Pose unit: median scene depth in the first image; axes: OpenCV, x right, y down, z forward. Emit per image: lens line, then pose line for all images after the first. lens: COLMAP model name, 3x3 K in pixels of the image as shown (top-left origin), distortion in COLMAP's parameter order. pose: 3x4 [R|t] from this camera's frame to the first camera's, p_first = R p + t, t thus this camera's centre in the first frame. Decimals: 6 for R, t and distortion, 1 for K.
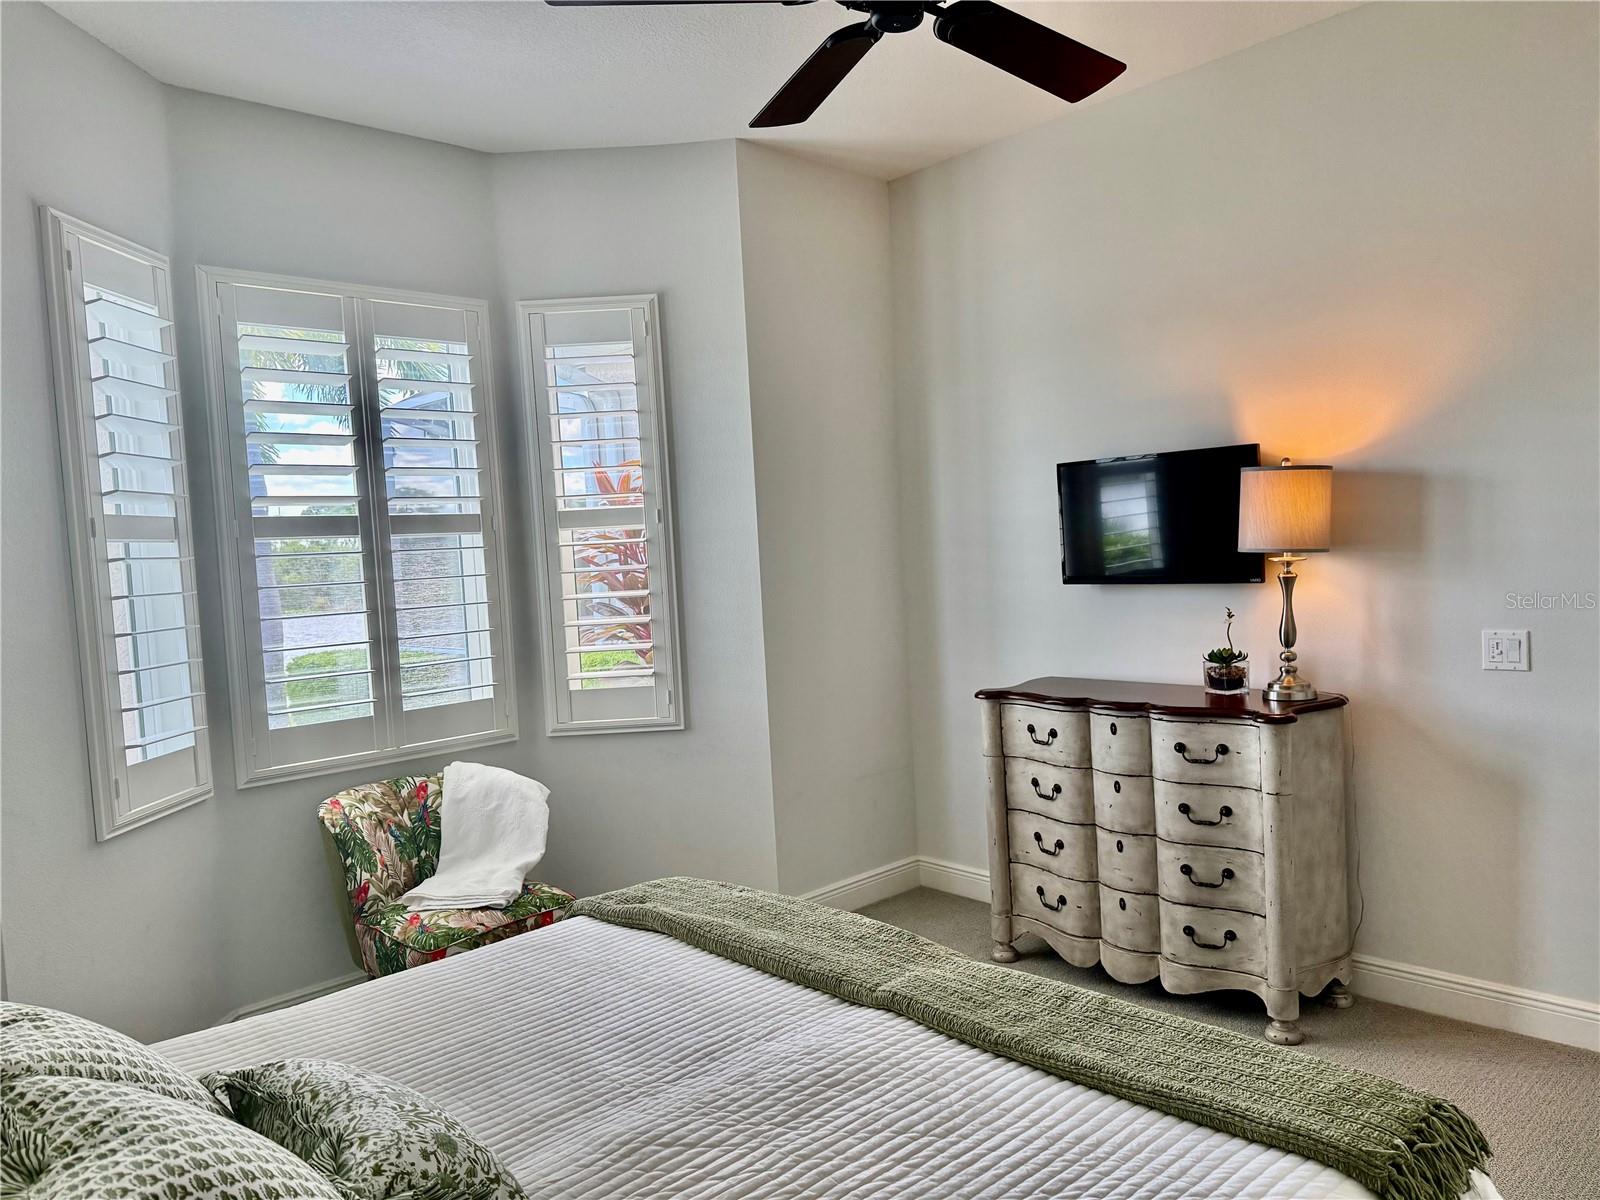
lens RADIAL K [[1122.3, 0, 800.0], [0, 1122.3, 600.0], [0, 0, 1]] dist [-0.008165, -0.002068]
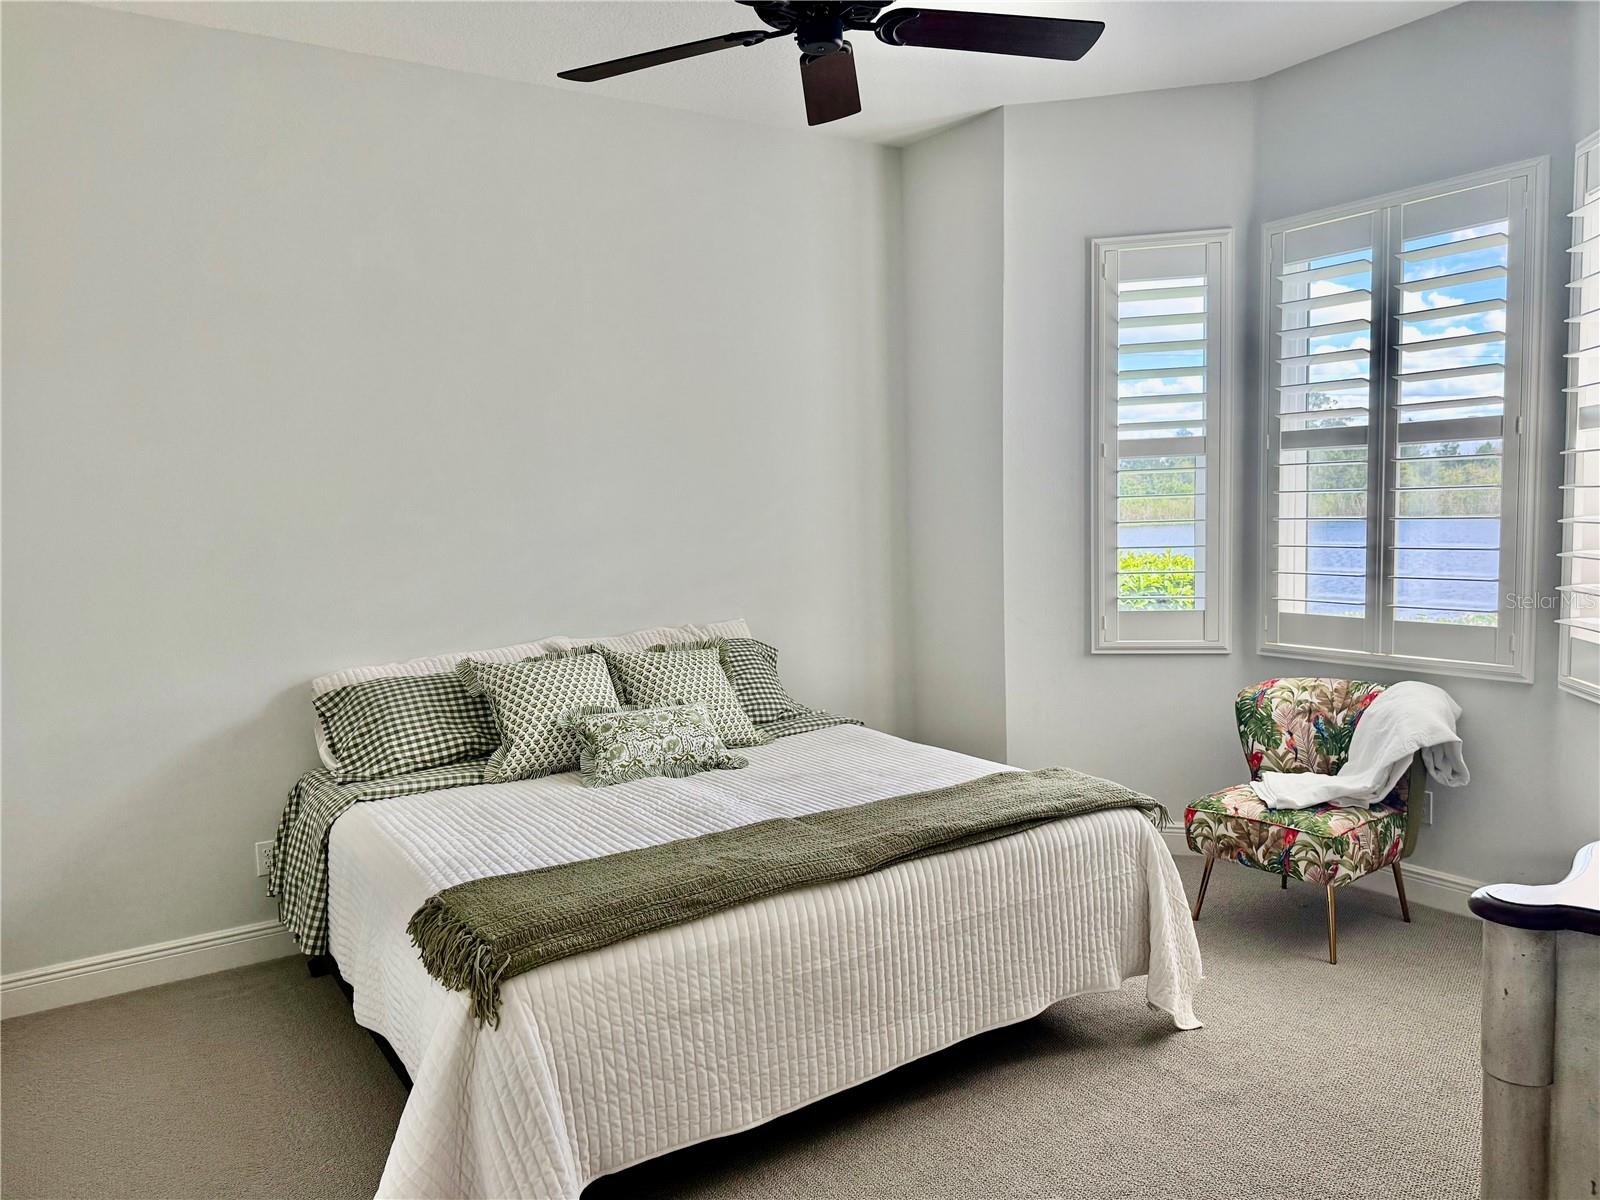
lens RADIAL K [[1122.3, 0, 800.0], [0, 1122.3, 600.0], [0, 0, 1]] dist [-0.008165, -0.002068]
pose [[-0.161473, 0.145366, -0.976112, 0.755859], [-0.010548, 0.988781, 0.148997, -0.067238], [0.986821, 0.034355, -0.158128, 0.674724]]
